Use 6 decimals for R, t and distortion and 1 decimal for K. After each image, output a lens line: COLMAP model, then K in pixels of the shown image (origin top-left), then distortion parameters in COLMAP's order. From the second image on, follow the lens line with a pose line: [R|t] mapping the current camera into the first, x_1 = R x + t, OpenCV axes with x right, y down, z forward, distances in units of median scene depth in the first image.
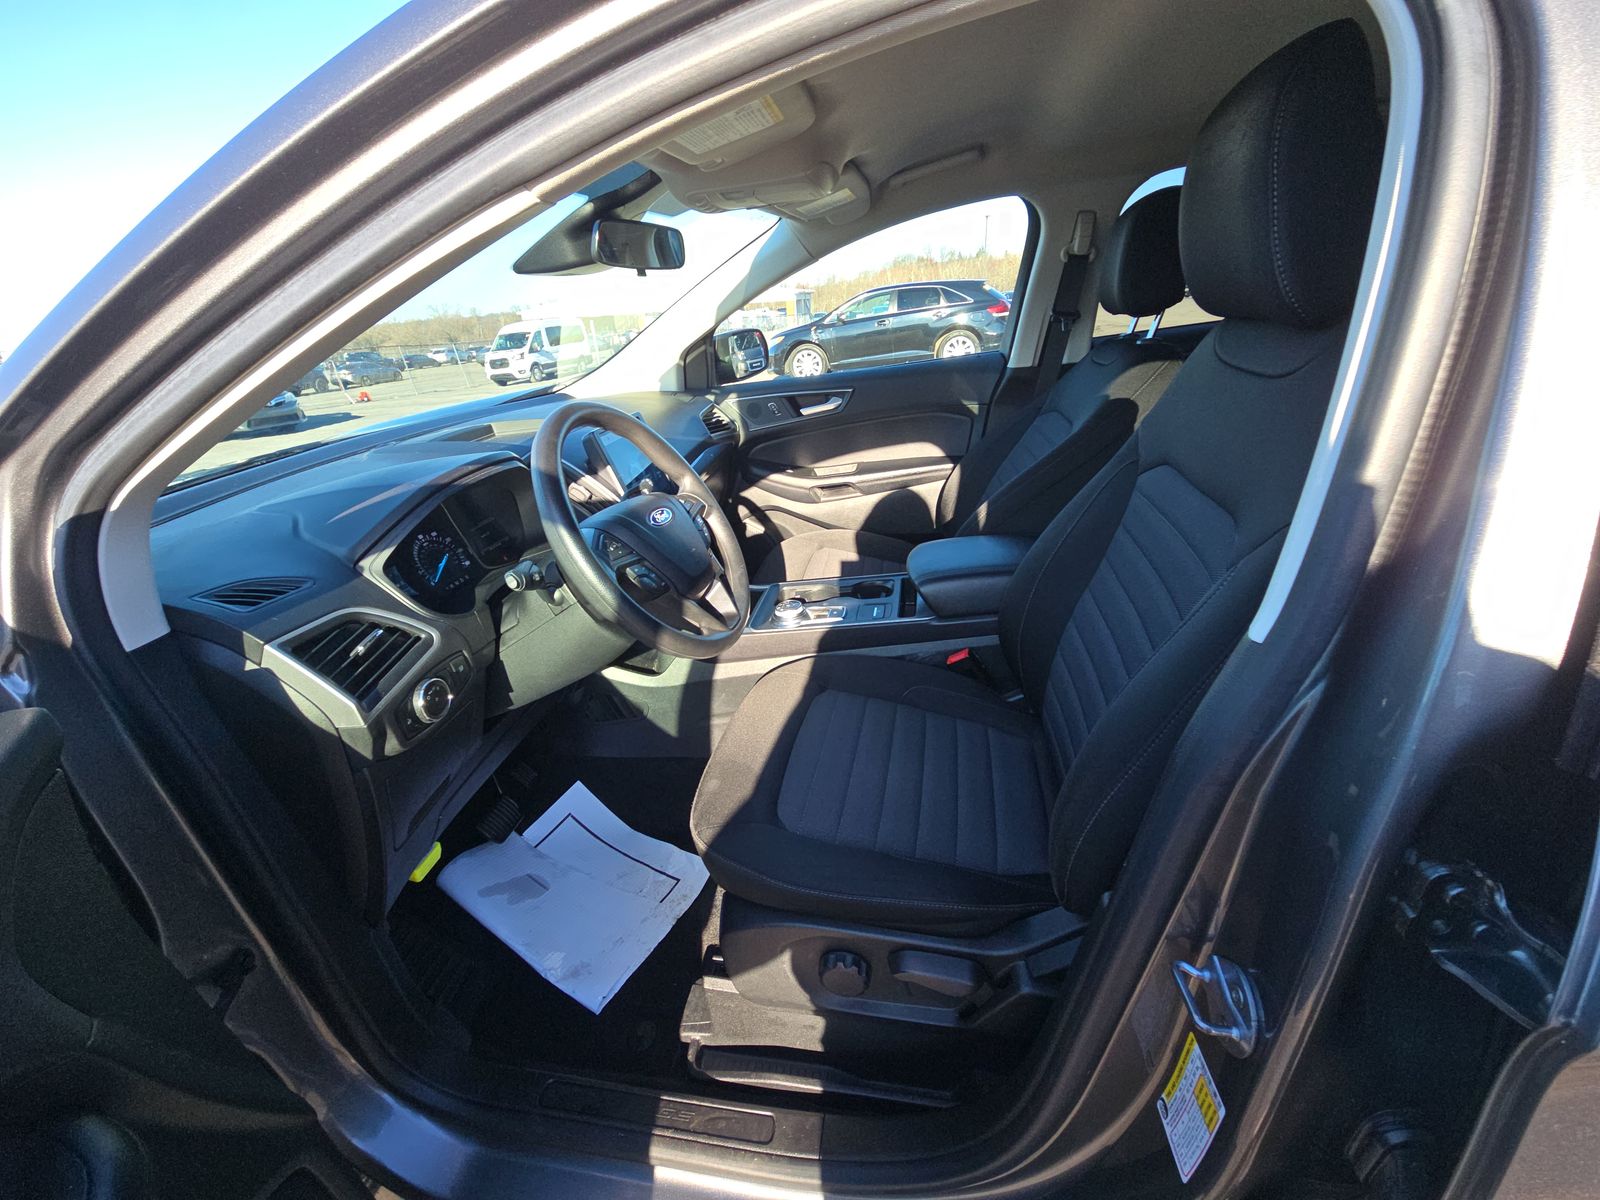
lens RADIAL K [[651.7, 0, 800.0], [0, 651.7, 600.0], [0, 0, 1]] dist [0.001289, -0.008145]
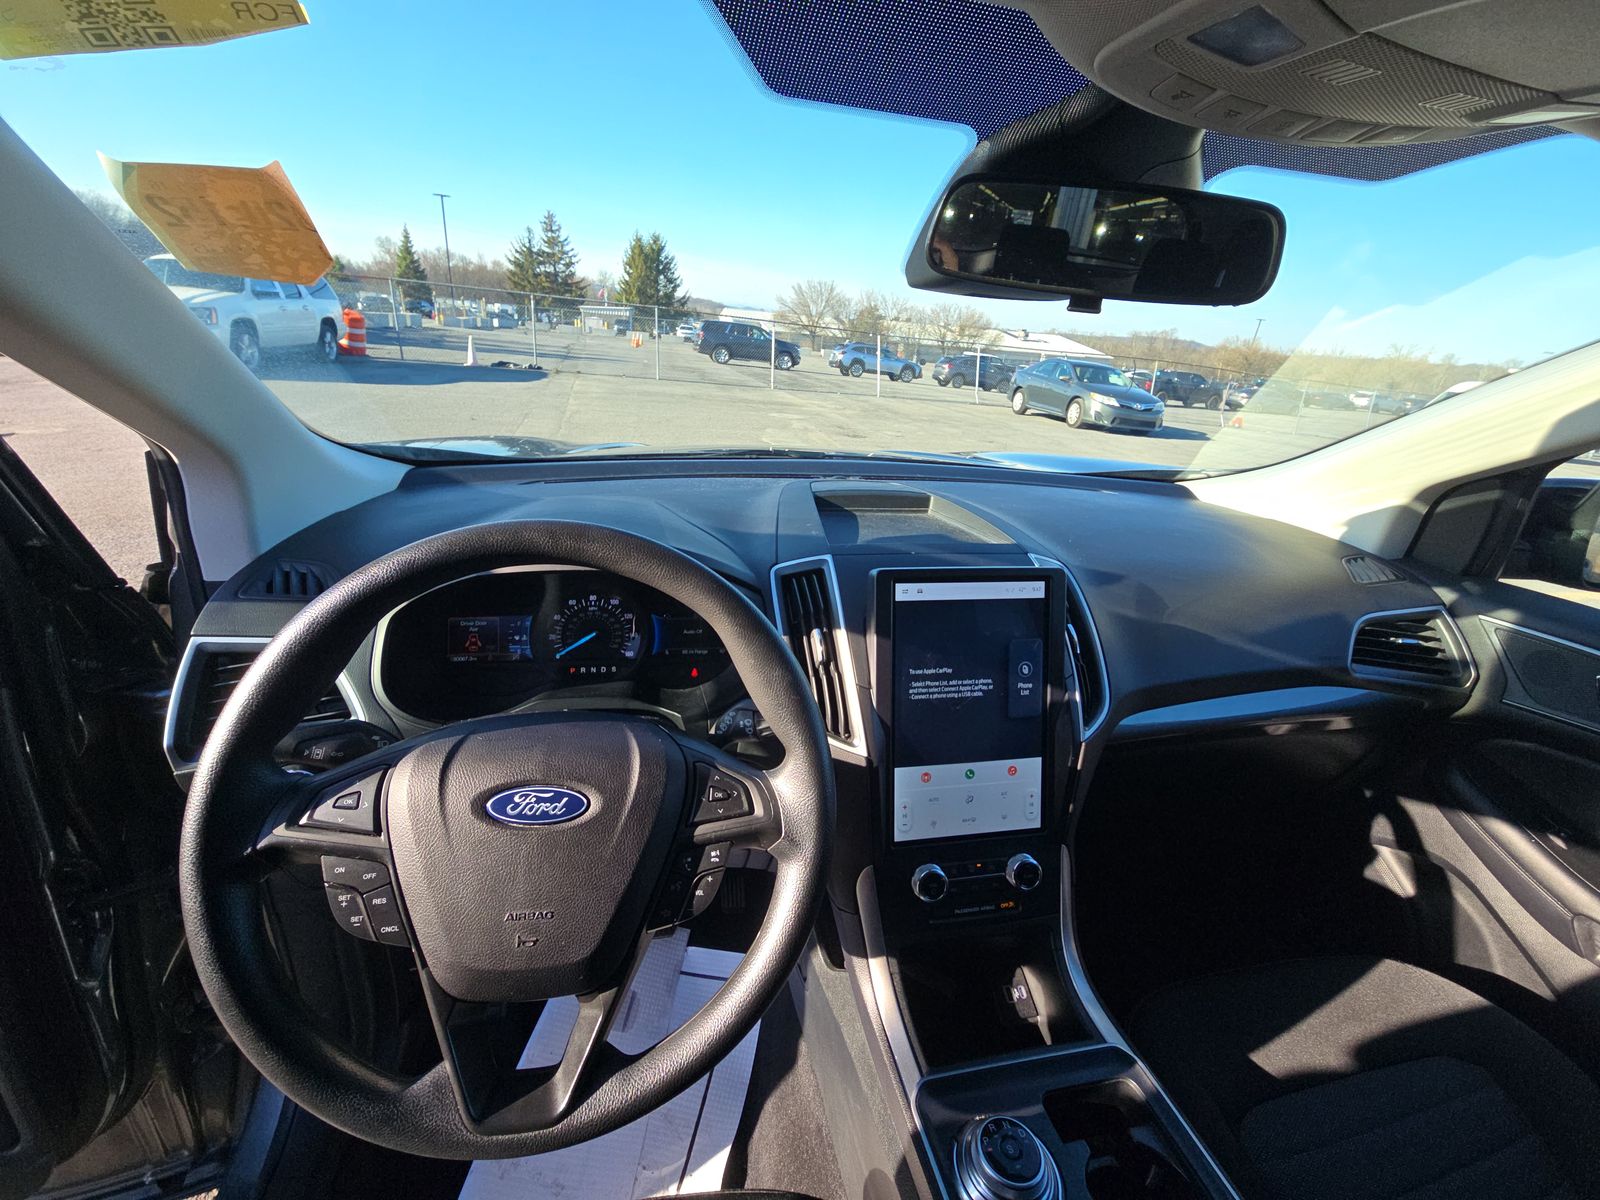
lens RADIAL K [[651.7, 0, 800.0], [0, 651.7, 600.0], [0, 0, 1]] dist [0.001289, -0.008145]
pose [[0.341503, 0.450934, -0.824642, 0.083196], [-0.473374, 0.840504, 0.263573, -0.211871], [0.811969, 0.300353, 0.500495, 0.405259]]
